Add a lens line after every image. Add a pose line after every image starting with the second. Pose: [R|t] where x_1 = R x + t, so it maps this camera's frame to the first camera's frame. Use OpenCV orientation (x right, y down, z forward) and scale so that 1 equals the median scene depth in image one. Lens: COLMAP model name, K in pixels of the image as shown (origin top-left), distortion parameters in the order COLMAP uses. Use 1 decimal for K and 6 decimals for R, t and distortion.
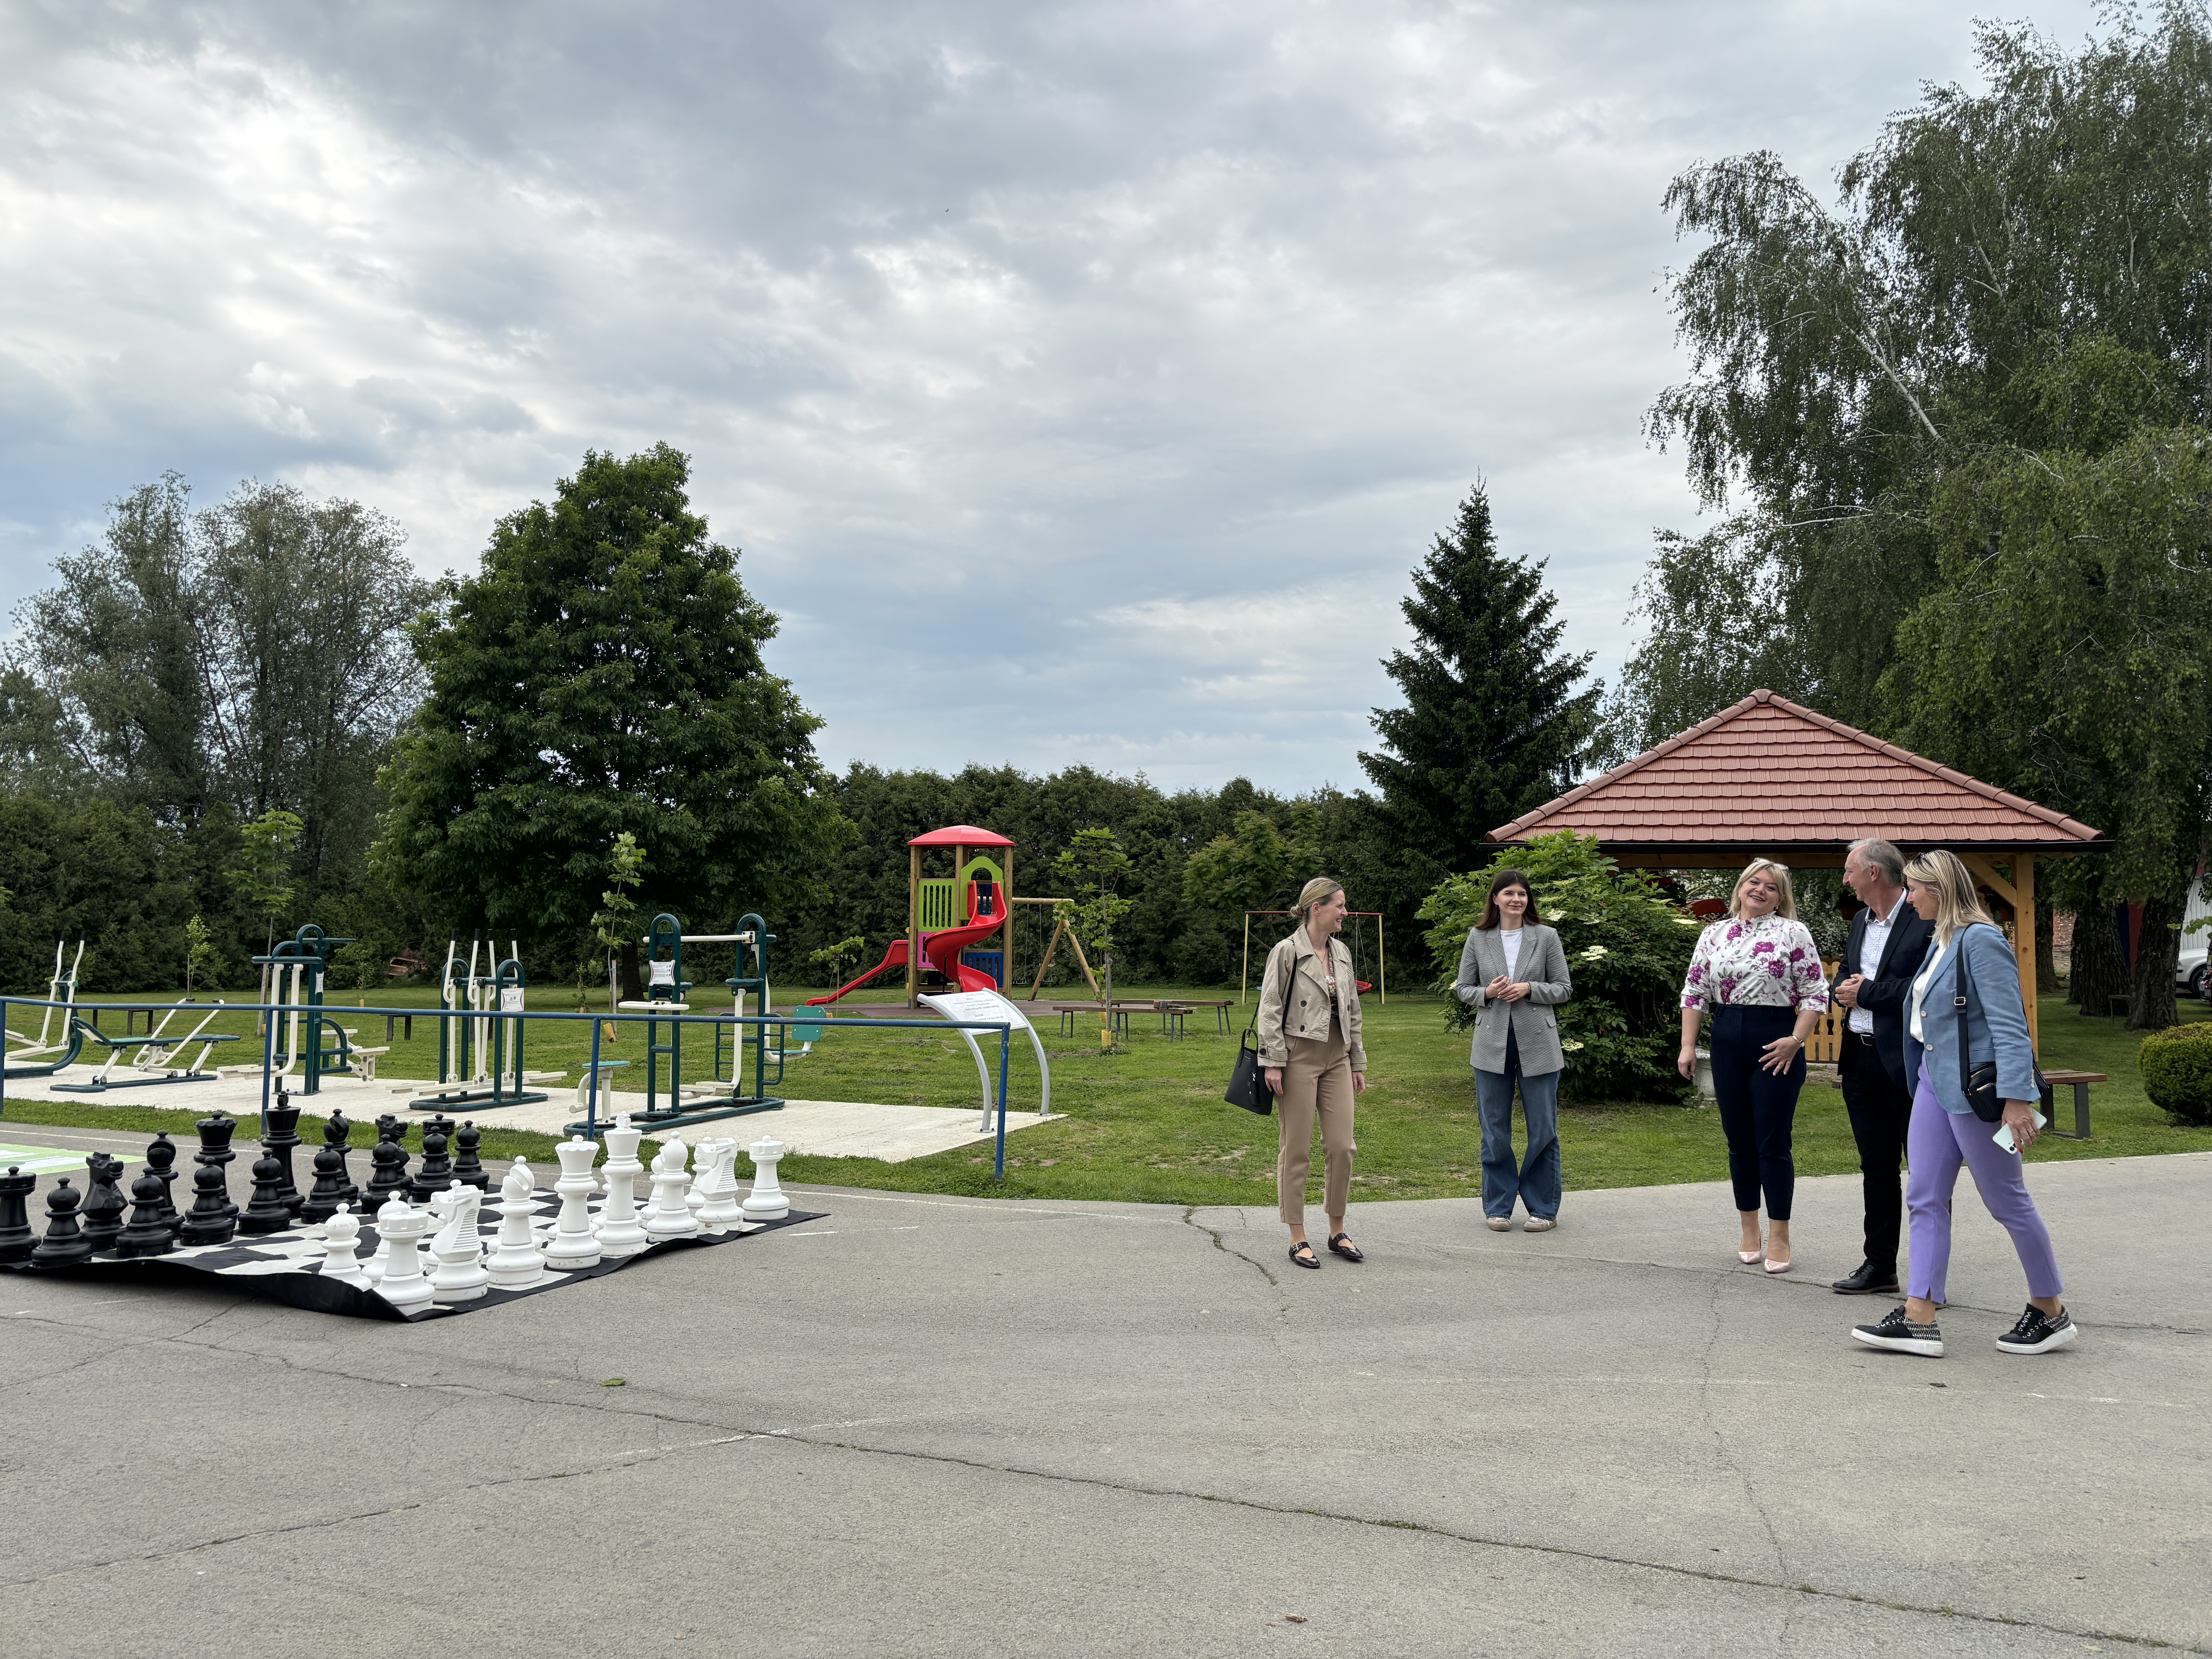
lens RADIAL K [[1657.9, 0, 1090.9], [0, 1657.9, 806.2], [0, 0, 1]] dist [0.048783, -0.037208]
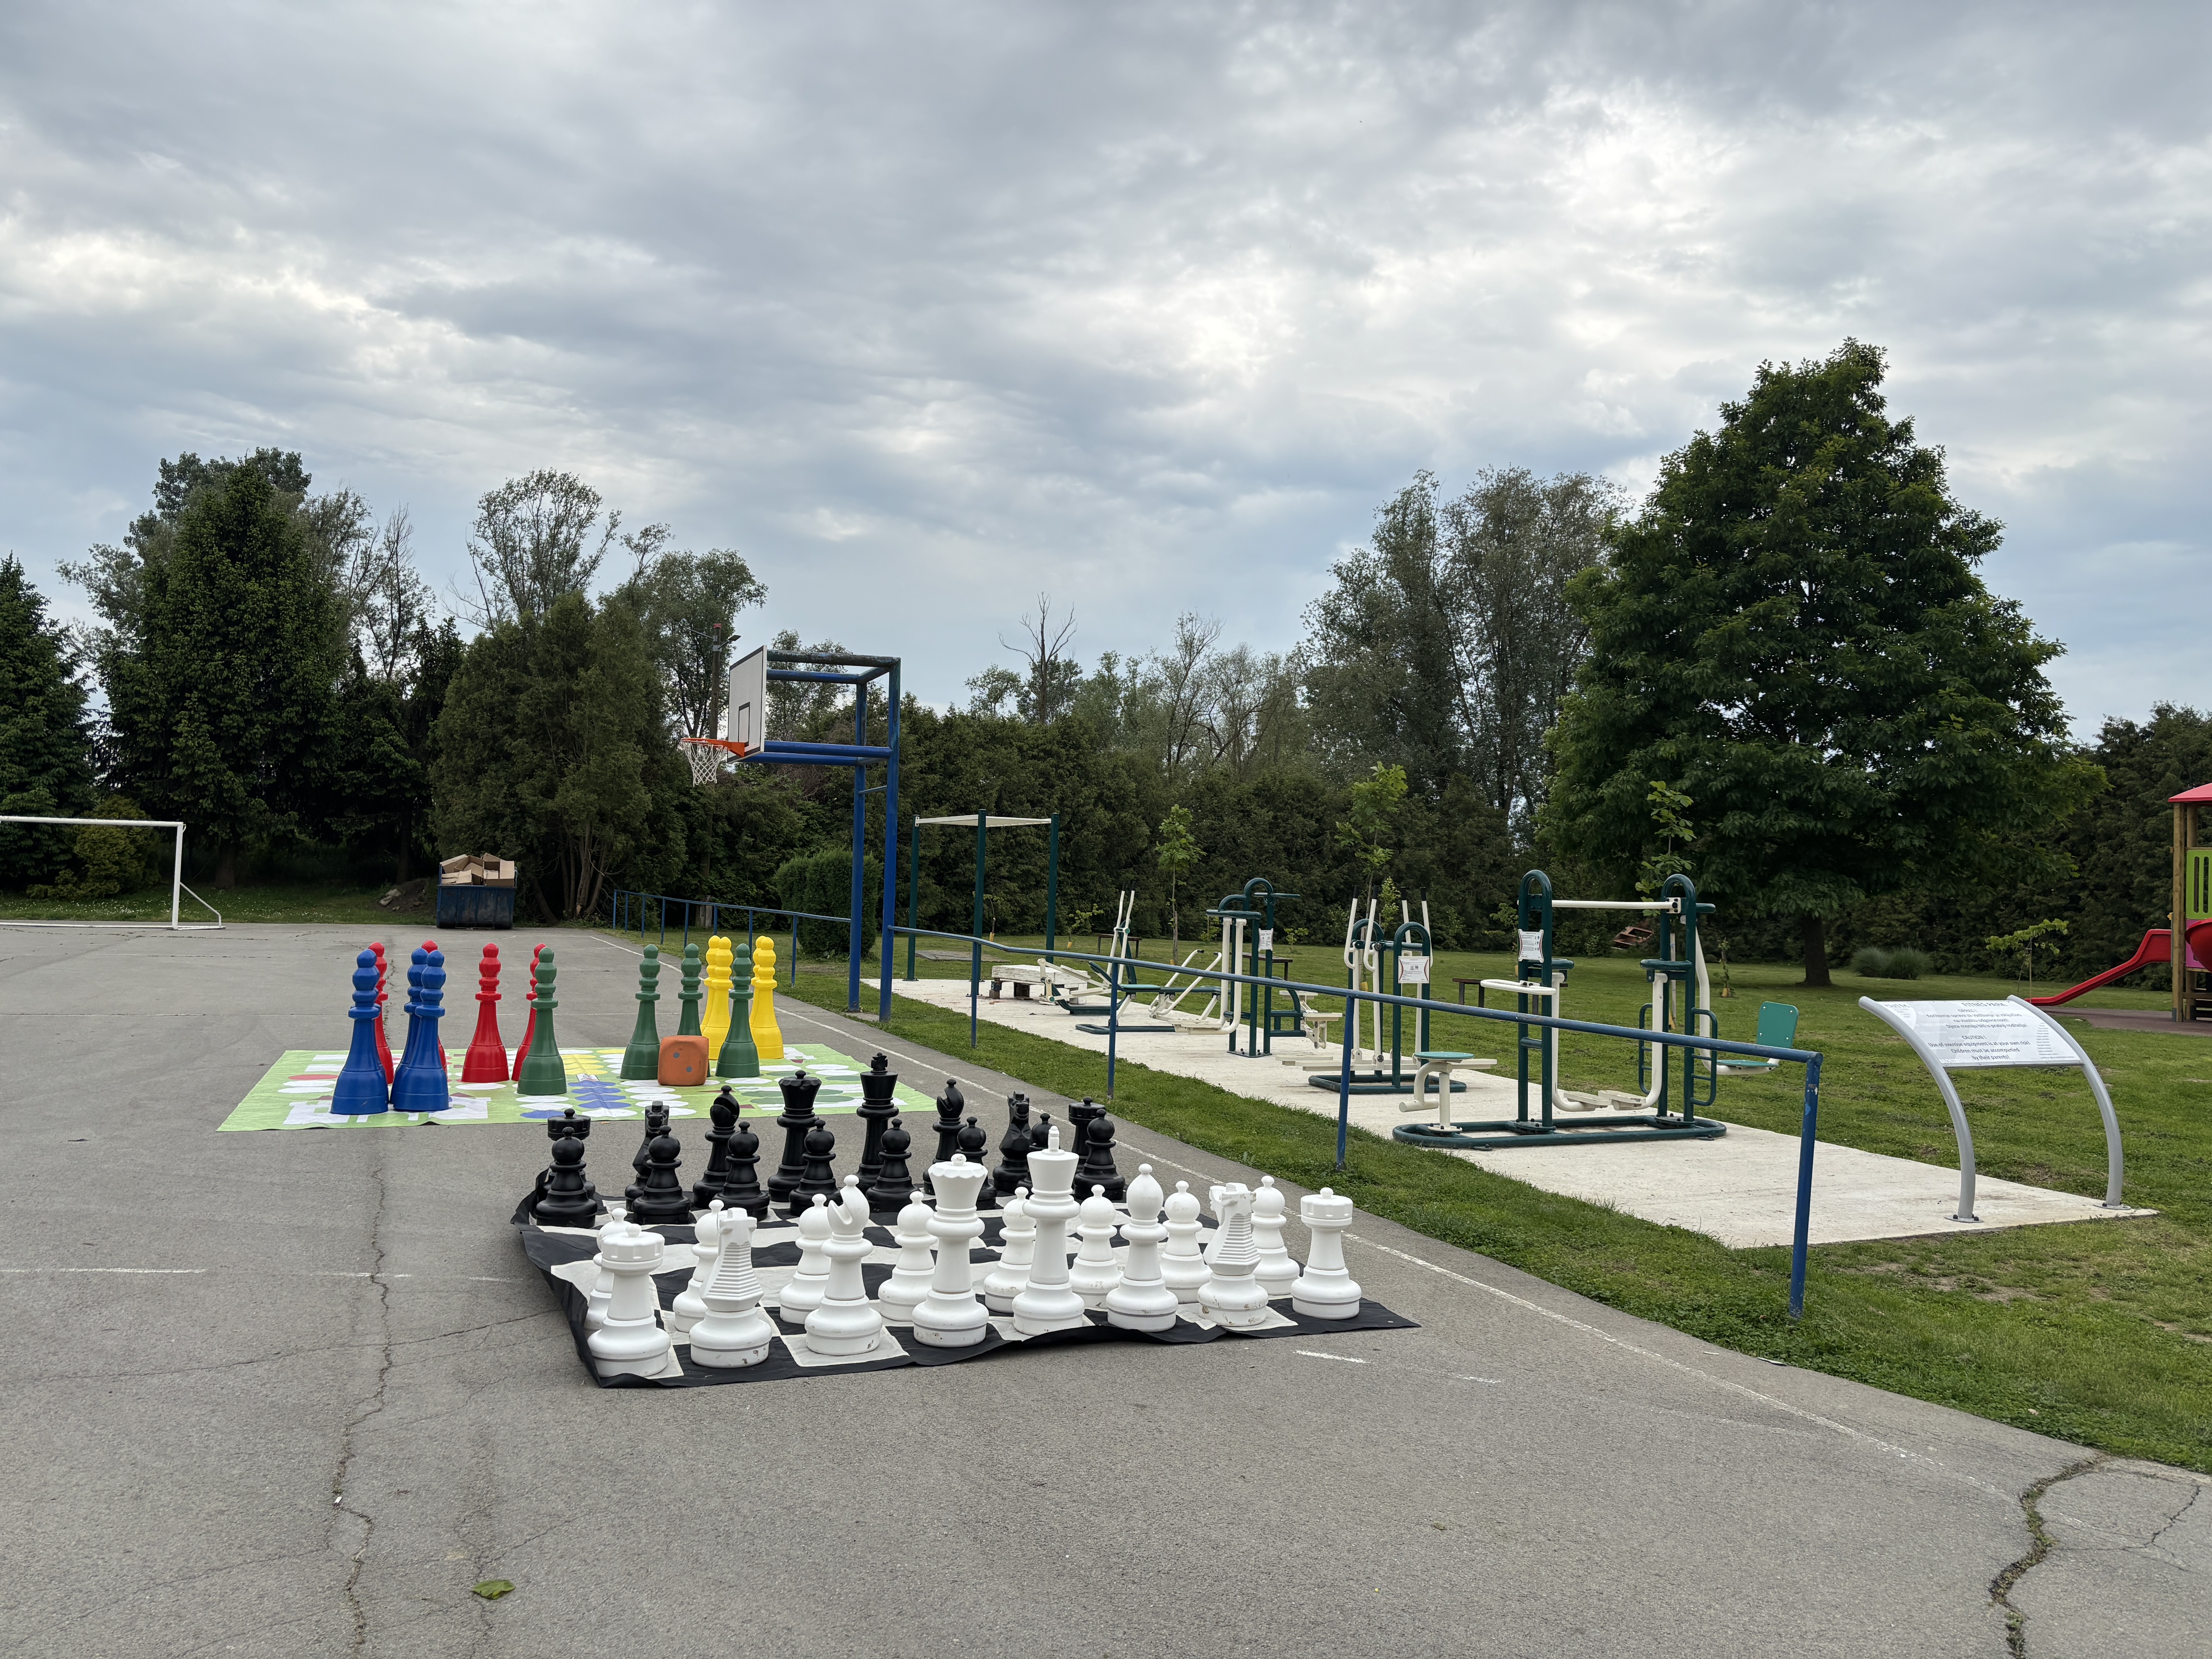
lens RADIAL K [[1657.9, 0, 1093.4], [0, 1657.9, 815.5], [0, 0, 1]] dist [0.048783, -0.037208]
pose [[0.736209, -0.006135, -0.676726, 0.040123], [0.020374, 0.999707, 0.013101, 0.008476], [0.676447, -0.023433, 0.736118, 0.098209]]
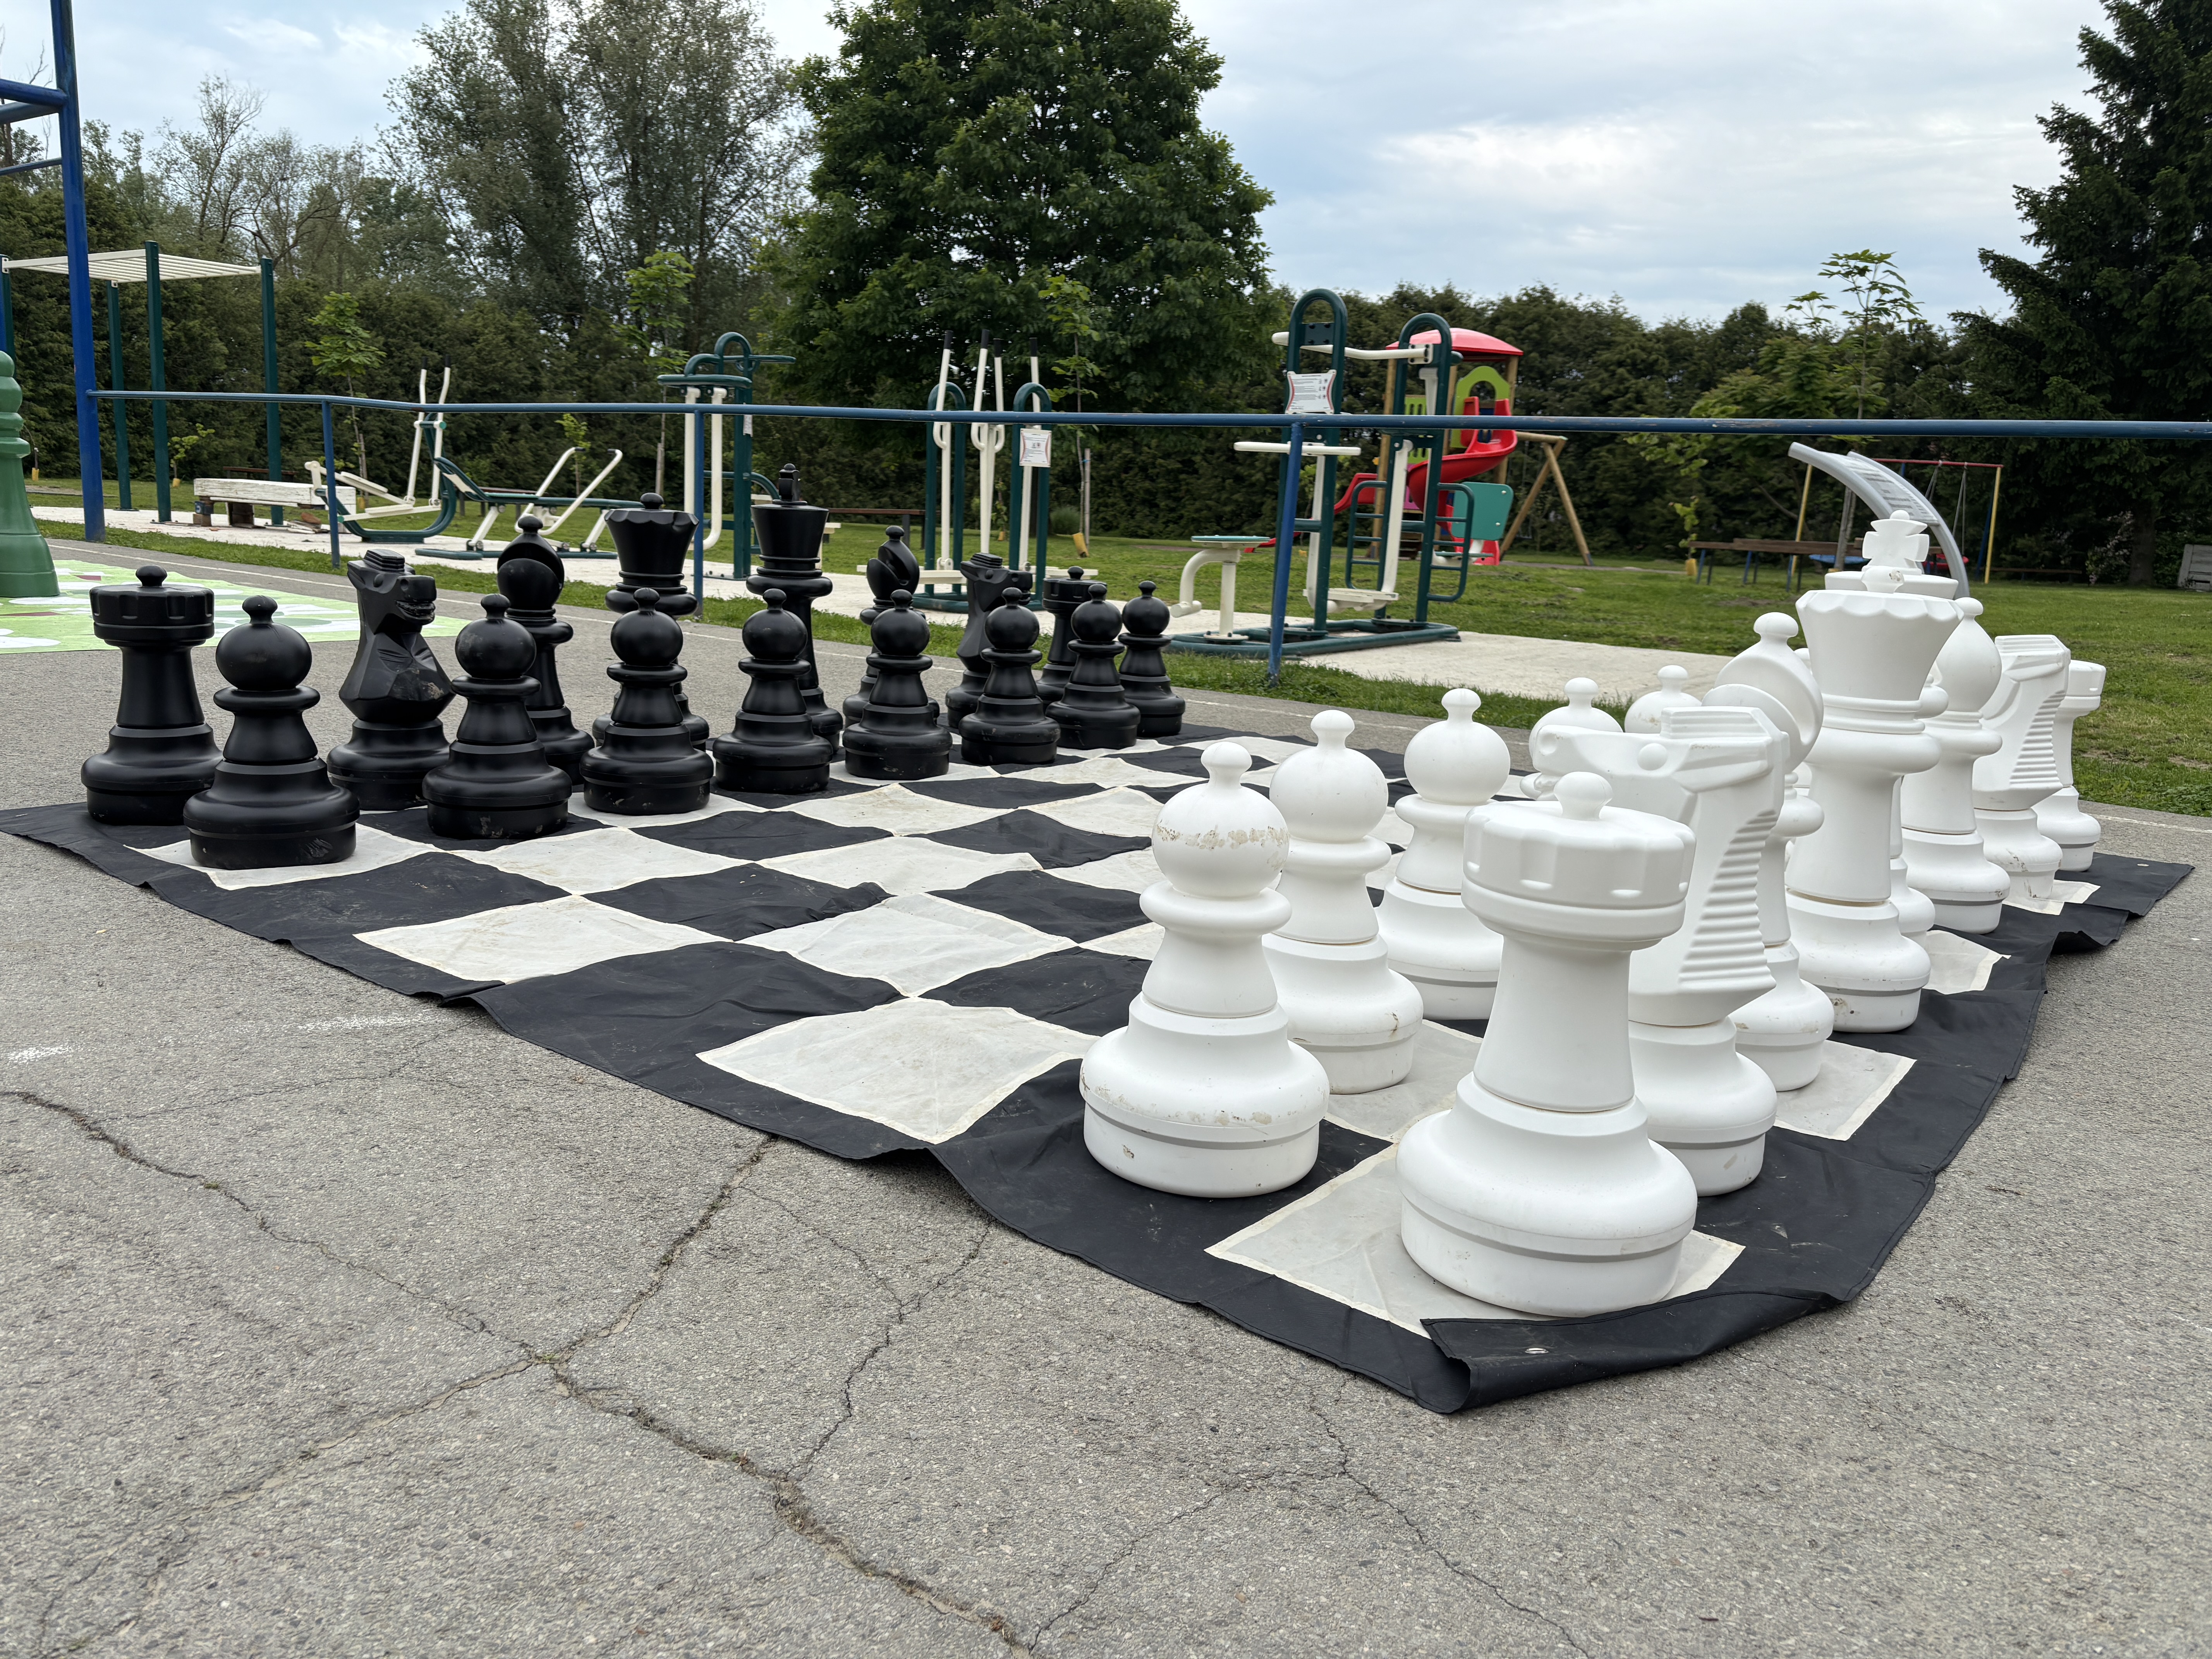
lens RADIAL K [[1657.9, 0, 1083.4], [0, 1657.9, 841.7], [0, 0, 1]] dist [0.048783, -0.037208]
pose [[0.978078, 0.088076, -0.188697, -0.070868], [-0.033838, 0.961329, 0.273315, 0.031767], [0.205473, -0.260938, 0.943235, 0.130836]]
